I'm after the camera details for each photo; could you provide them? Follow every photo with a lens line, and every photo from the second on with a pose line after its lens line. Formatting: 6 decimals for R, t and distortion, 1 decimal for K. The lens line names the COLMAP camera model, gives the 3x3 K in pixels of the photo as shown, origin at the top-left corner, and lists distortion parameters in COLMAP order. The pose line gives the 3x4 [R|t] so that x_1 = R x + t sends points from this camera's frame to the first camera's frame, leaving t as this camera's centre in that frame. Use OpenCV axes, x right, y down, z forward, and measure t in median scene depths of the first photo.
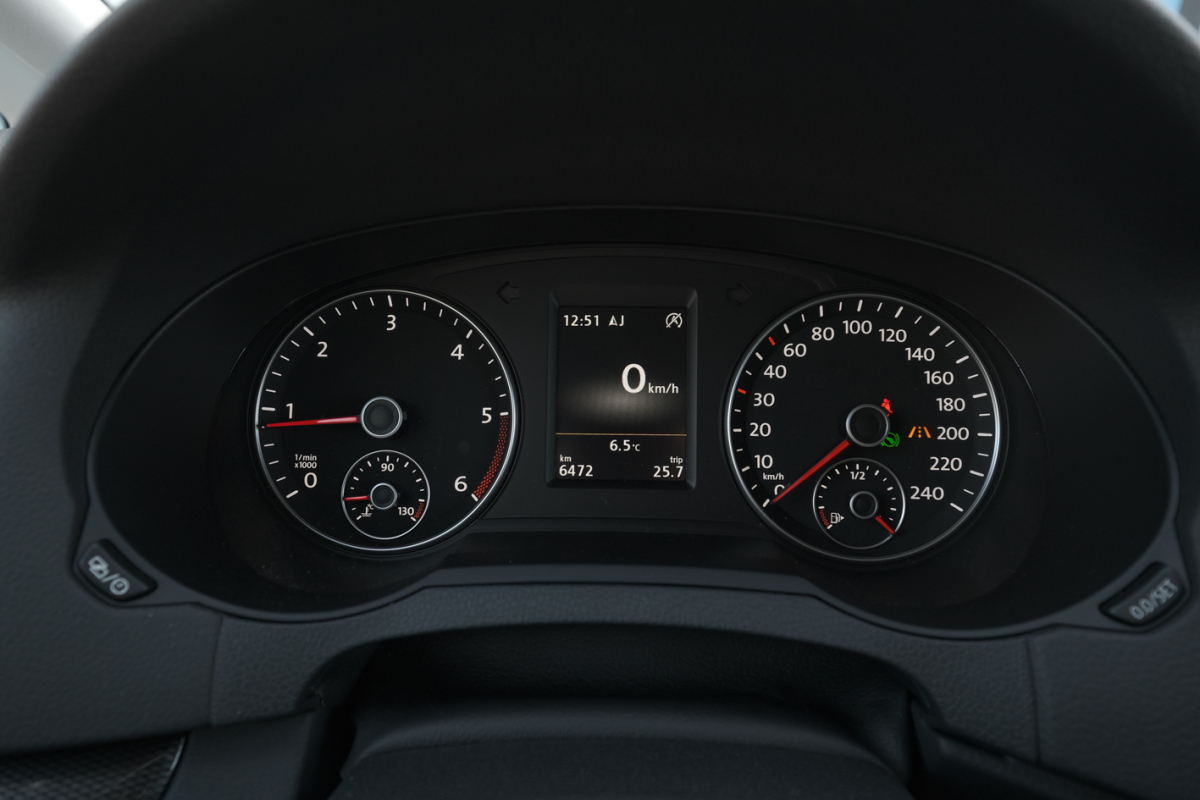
lens RADIAL K [[818.0, 0, 604.1], [0, 818.0, 402.0], [0, 0, 1]] dist [0.001961, 0.006840]
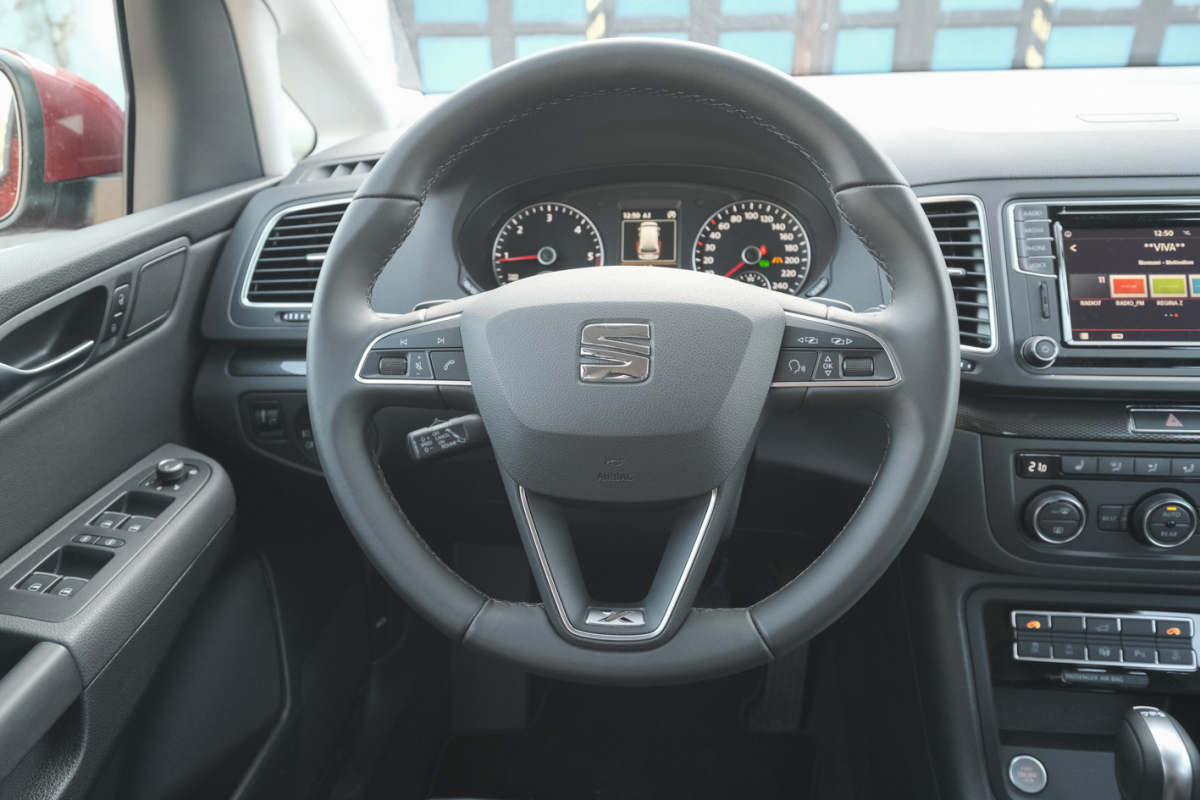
lens RADIAL K [[835.5, 0, 597.6], [0, 835.5, 384.7], [0, 0, 1]] dist [0.003151, -0.006842]
pose [[0.996212, 0.002146, -0.086933, 0.084882], [-0.003713, 0.999834, -0.017866, 0.428365], [0.086880, 0.018121, 0.996054, -1.372483]]
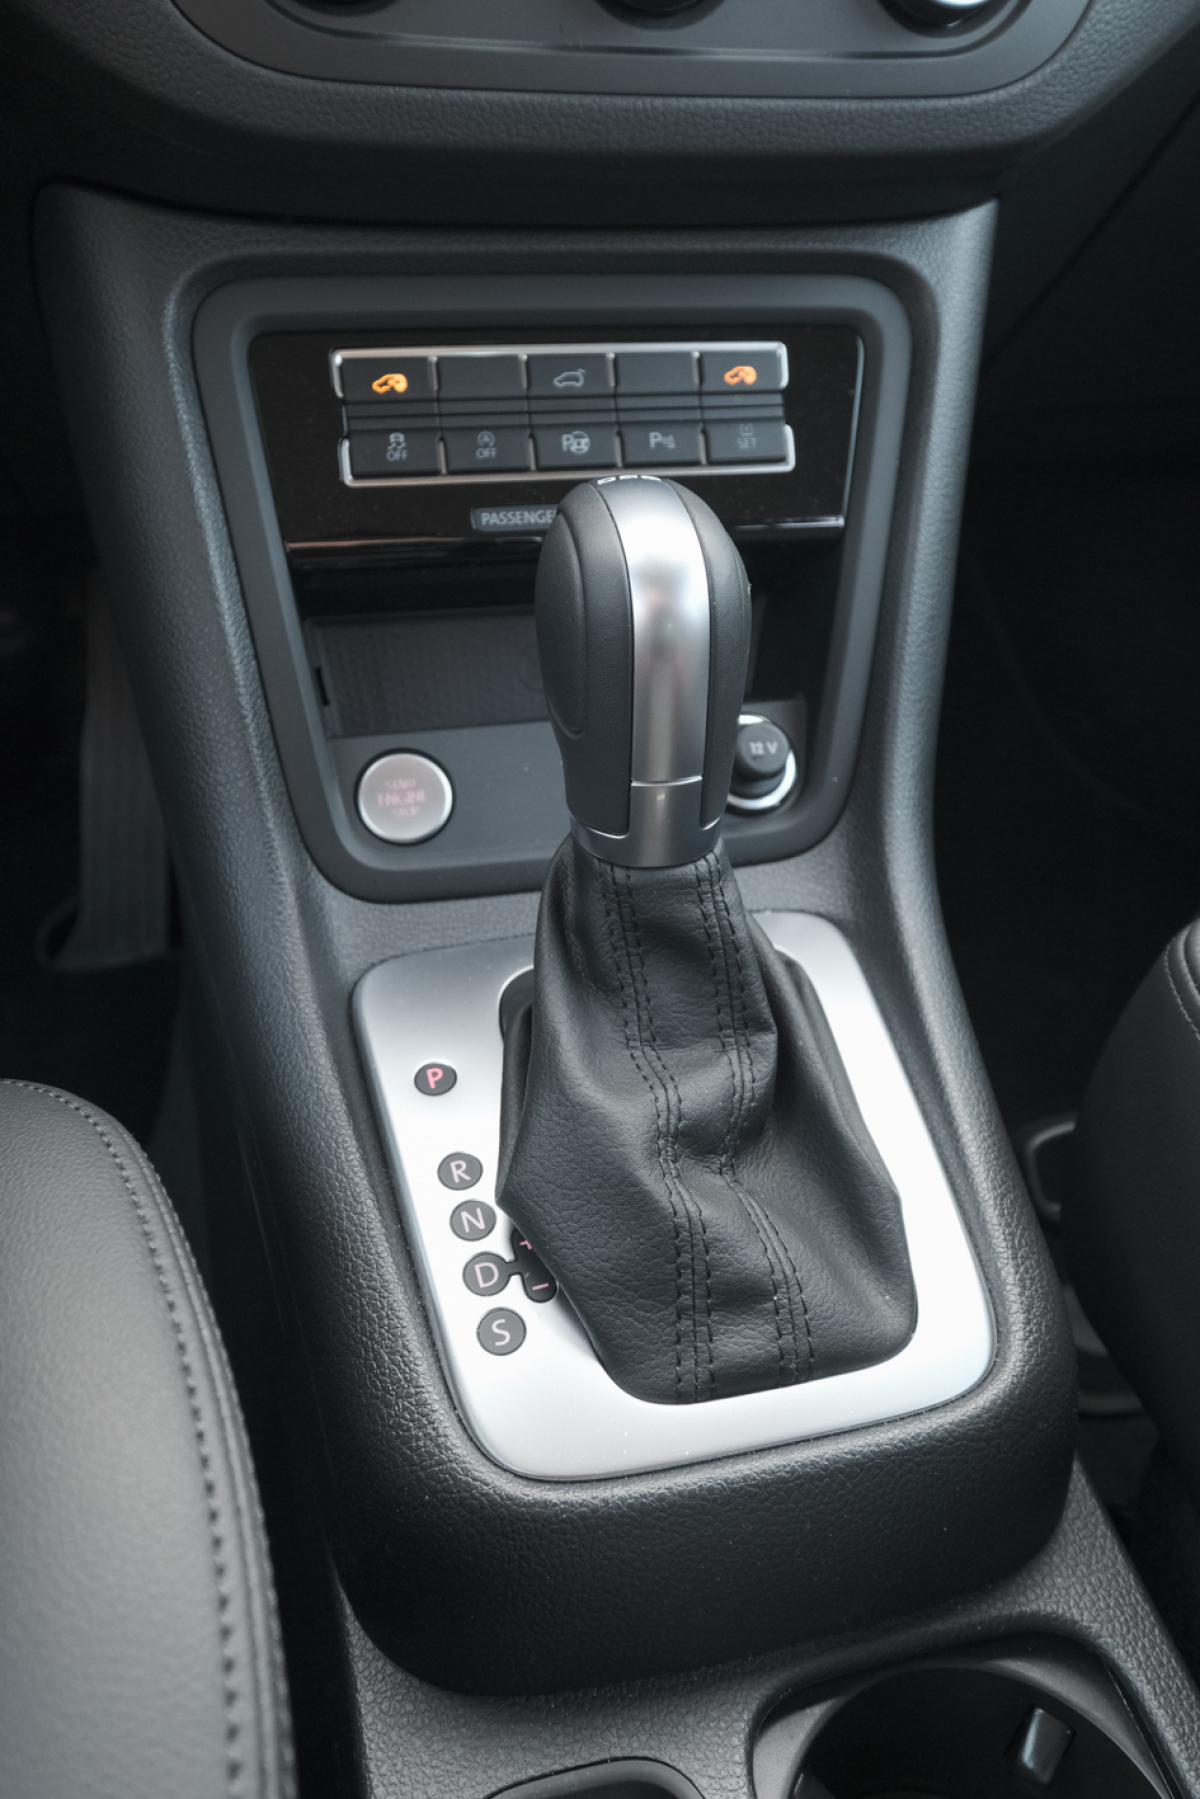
lens RADIAL K [[1342.0, 0, 606.1], [0, 1342.0, 907.1], [0, 0, 1]] dist [-0.008477, 0.006294]
pose [[0.959633, -0.127024, 0.250938, 0.774965], [0.064415, 0.967750, 0.243537, 1.112673], [-0.273780, -0.217542, 0.936867, -0.495461]]
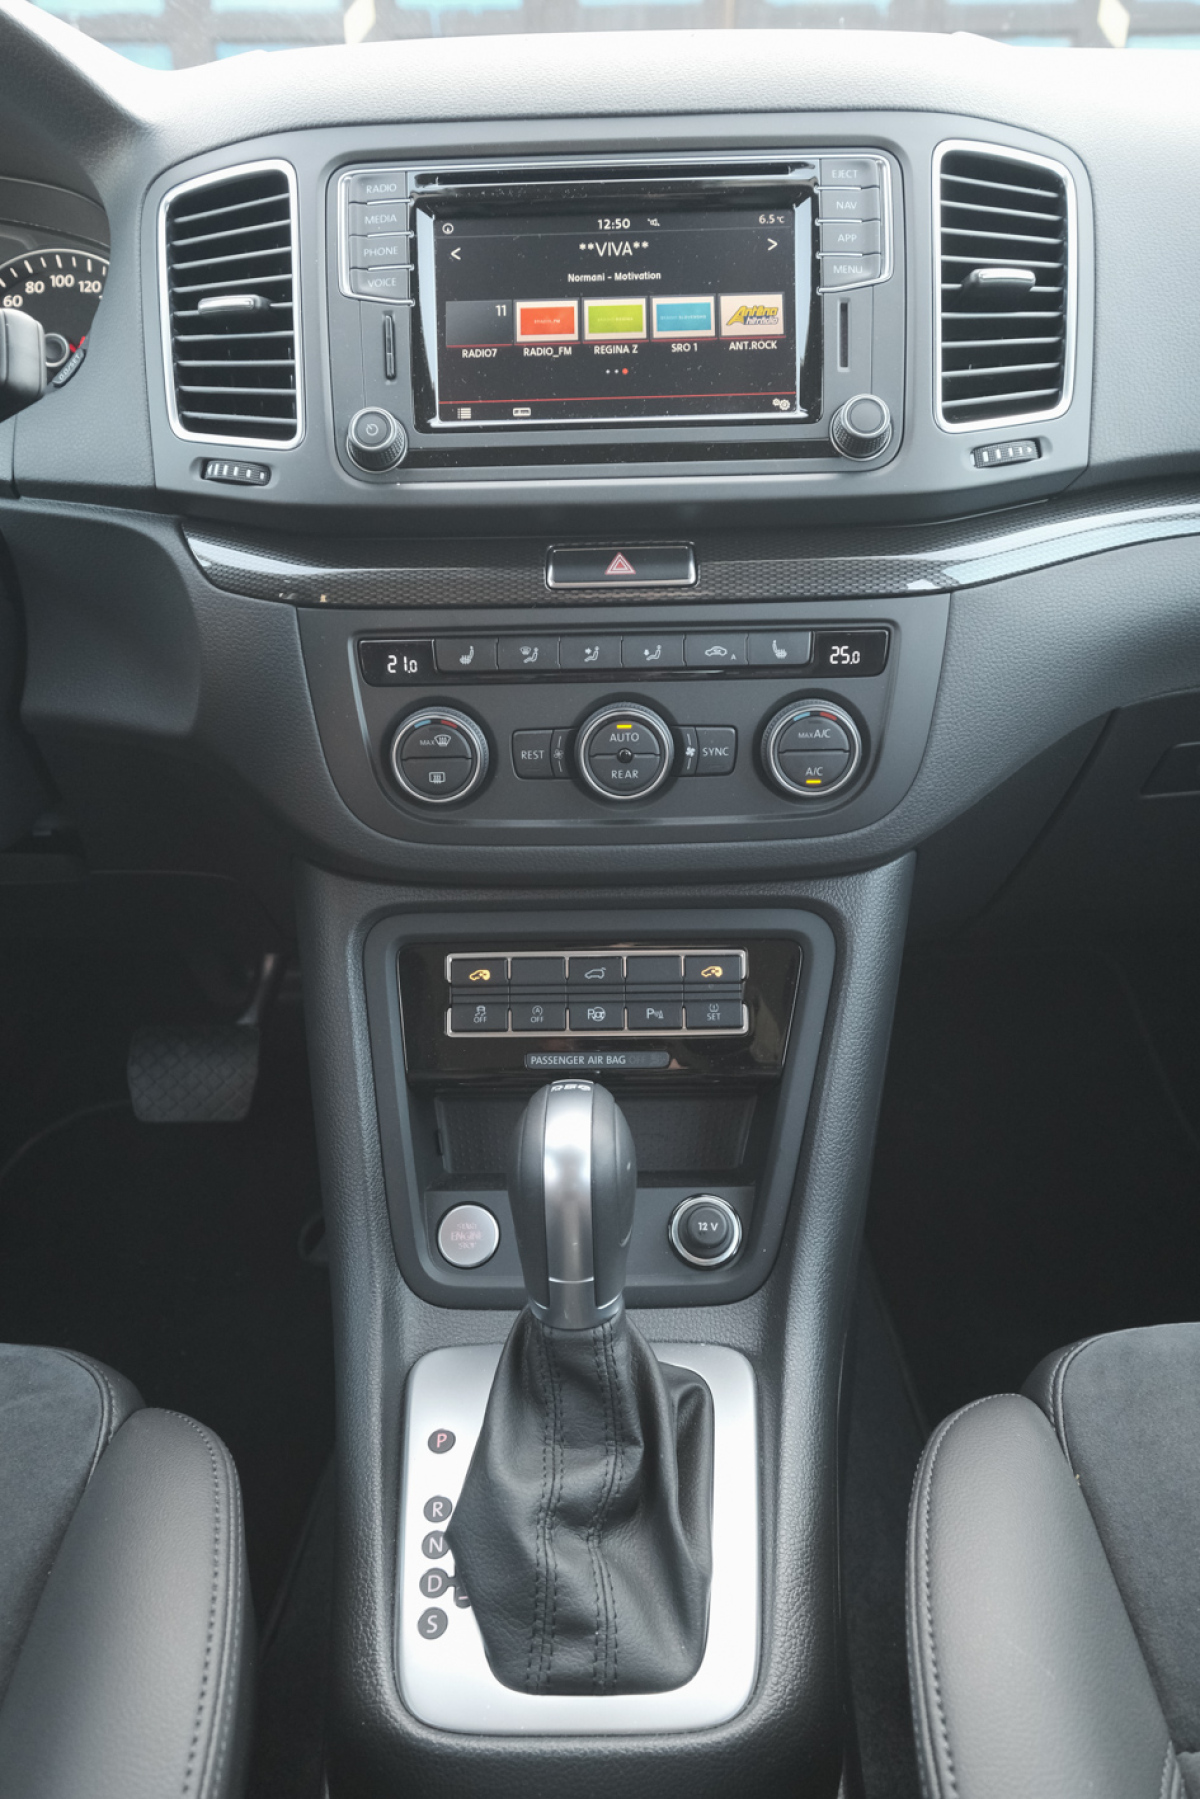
lens RADIAL K [[1342.0, 0, 590.4], [0, 1342.0, 897.0], [0, 0, 1]] dist [-0.008477, 0.006294]
pose [[0.999491, -0.028444, 0.014443, 1.057913], [0.027809, 0.998714, 0.042399, 0.779583], [-0.015631, -0.041976, 0.998996, -1.080954]]
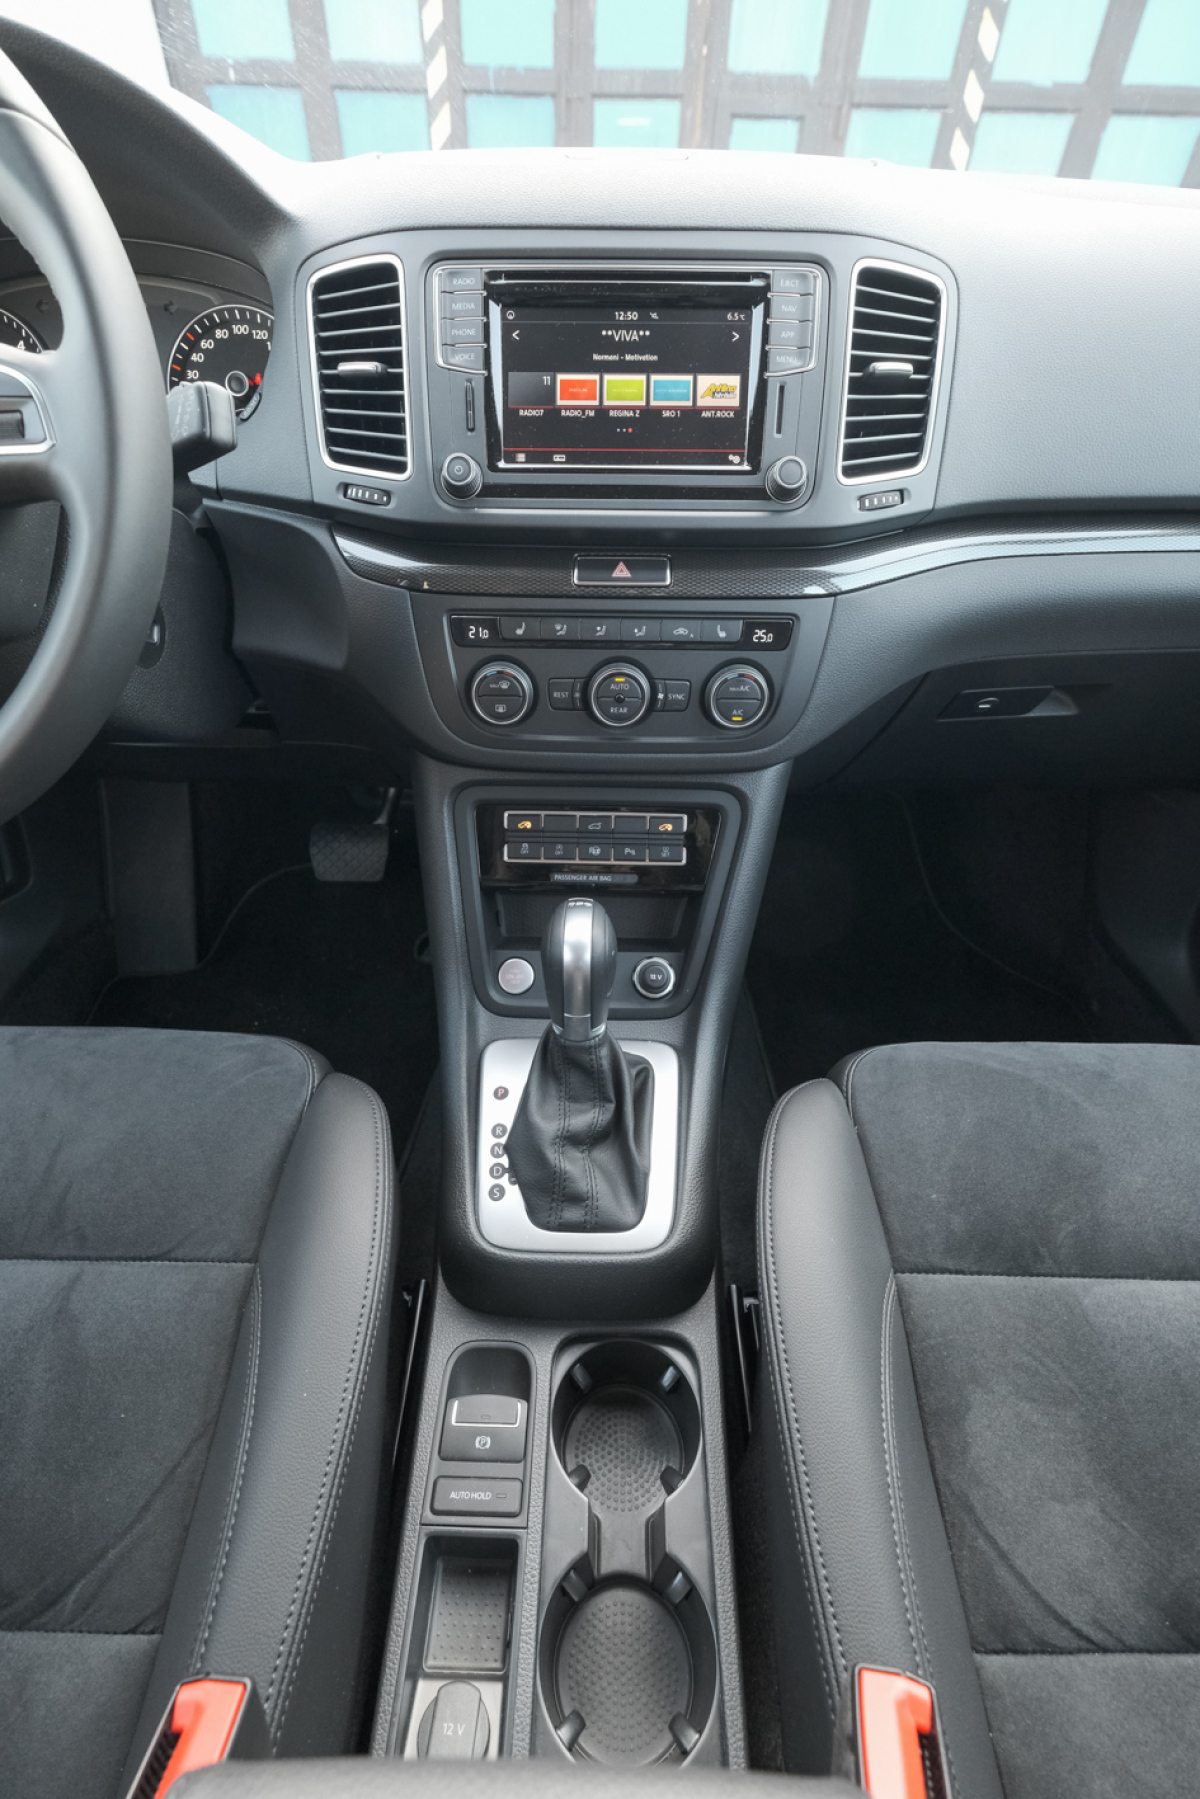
lens RADIAL K [[794.7, 0, 590.0], [0, 794.7, 908.3], [0, 0, 1]] dist [-0.011774, -0.000126]
pose [[0.999742, -0.002617, 0.022543, 1.037203], [-0.003638, 0.961993, 0.273049, 0.656704], [-0.022401, -0.273061, 0.961736, -1.025996]]
